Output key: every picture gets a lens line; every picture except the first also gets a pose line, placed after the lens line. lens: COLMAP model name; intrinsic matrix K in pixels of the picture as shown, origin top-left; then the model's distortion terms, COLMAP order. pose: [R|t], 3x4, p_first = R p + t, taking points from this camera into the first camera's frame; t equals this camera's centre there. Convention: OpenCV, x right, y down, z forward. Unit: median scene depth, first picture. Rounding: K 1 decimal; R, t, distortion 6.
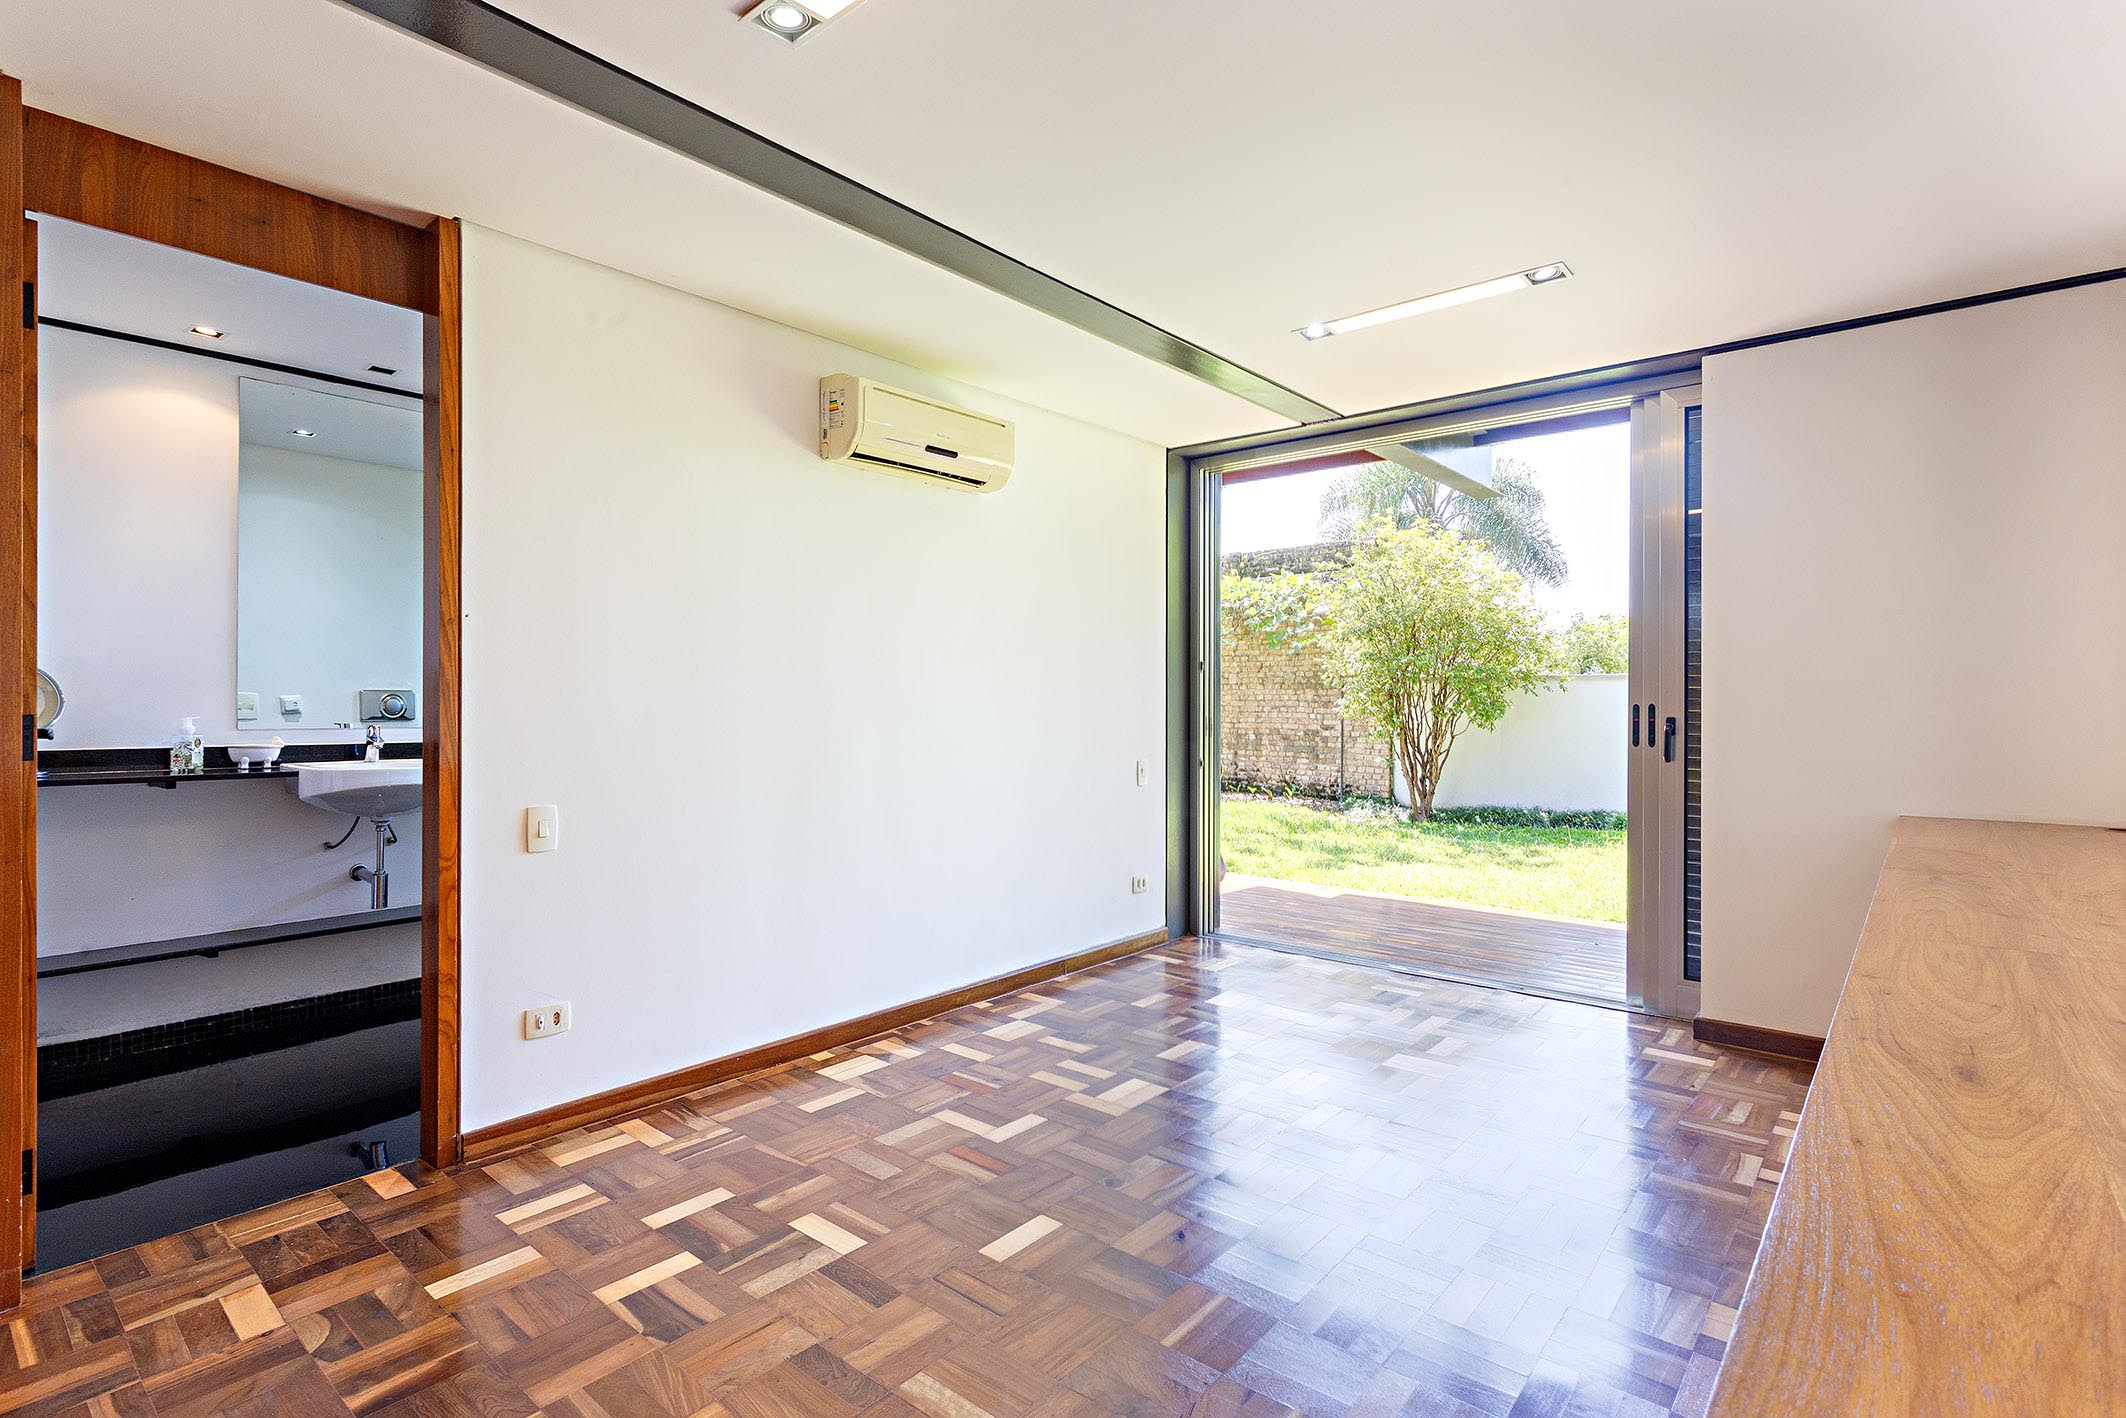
lens RADIAL K [[1130.7, 0, 1063.0], [0, 1130.7, 709.0], [0, 0, 1]] dist [-0.002985, 0.000081]
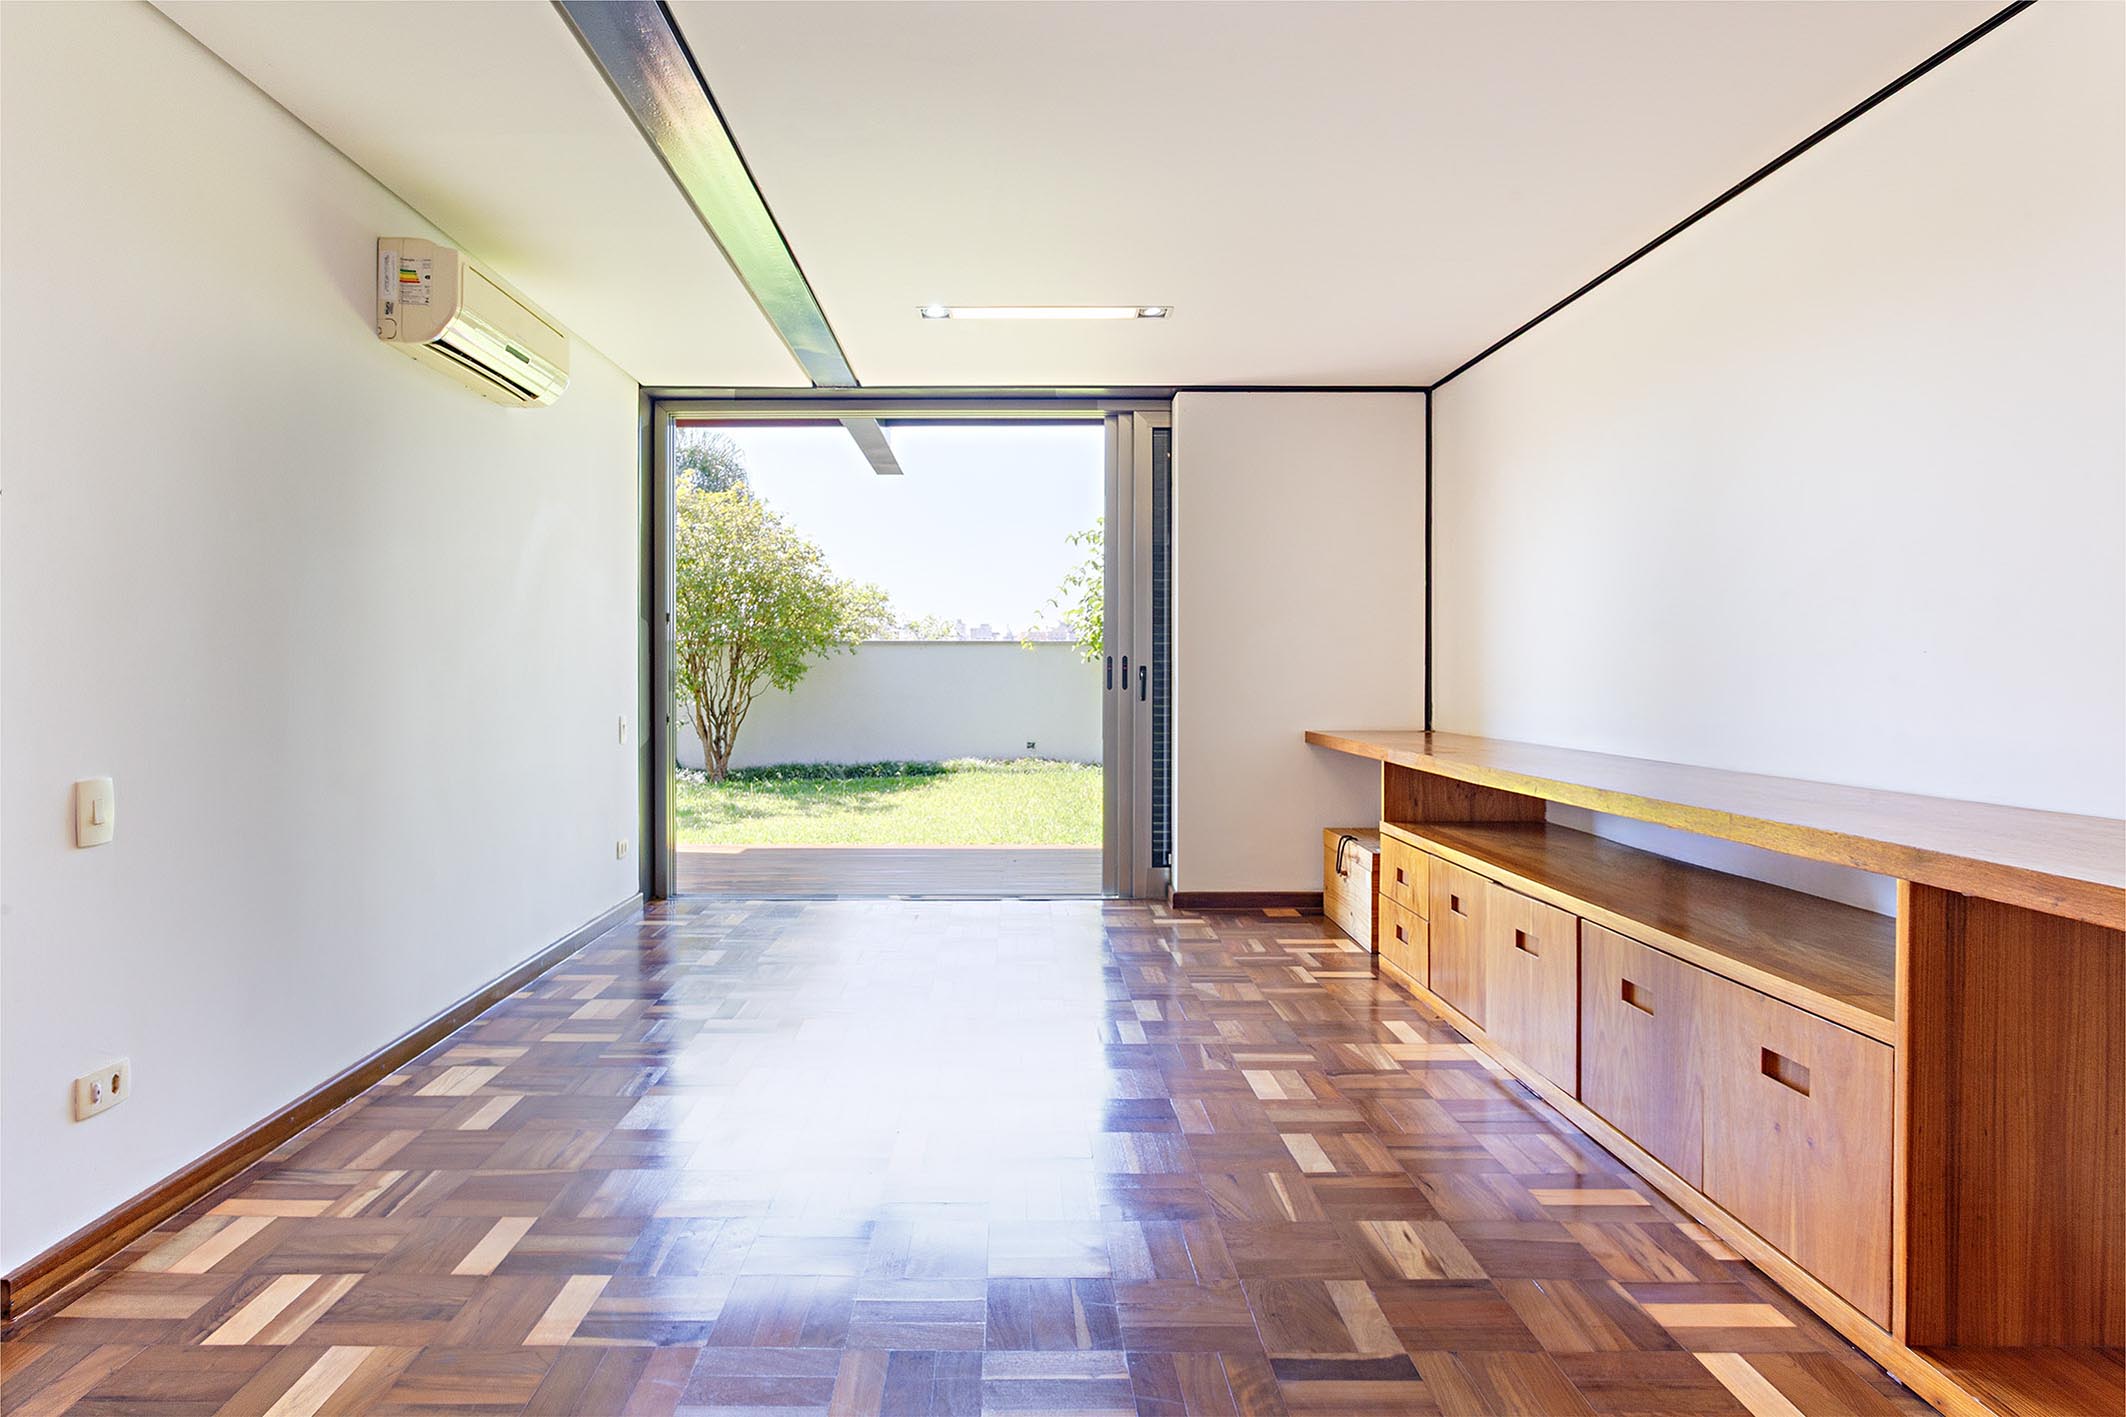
lens RADIAL K [[1141.5, 0, 1061.8], [0, 1141.5, 690.3], [0, 0, 1]] dist [0.002565, 0.000419]
pose [[0.758601, -0.008421, 0.651501, -0.385121], [0.001737, 0.999939, 0.010902, 0.020427], [-0.651553, -0.007139, 0.758569, 0.071333]]
